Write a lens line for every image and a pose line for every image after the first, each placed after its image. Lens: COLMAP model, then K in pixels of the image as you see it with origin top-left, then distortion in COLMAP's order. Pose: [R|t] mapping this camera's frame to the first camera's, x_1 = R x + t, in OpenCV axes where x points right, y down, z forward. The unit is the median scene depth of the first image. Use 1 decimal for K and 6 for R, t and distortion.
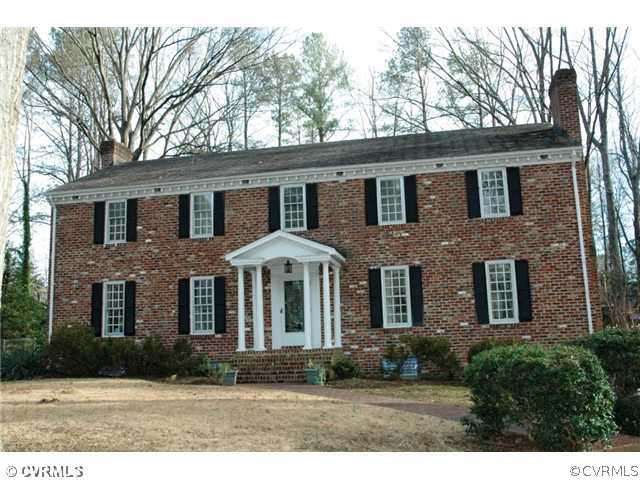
lens RADIAL K [[502.1, 0, 320.7], [0, 502.1, 243.8], [0, 0, 1]] dist [-0.083414, 0.001271]
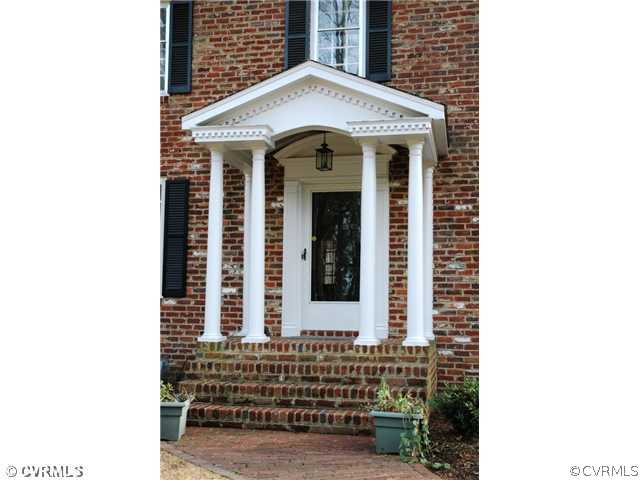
lens RADIAL K [[502.1, 0, 318.3], [0, 502.1, 238.1], [0, 0, 1]] dist [-0.083414, 0.001271]
pose [[0.998770, 0.043445, -0.023911, -0.056566], [-0.041857, 0.997114, 0.063336, 0.090901], [0.026594, -0.062258, 0.997706, 0.551821]]
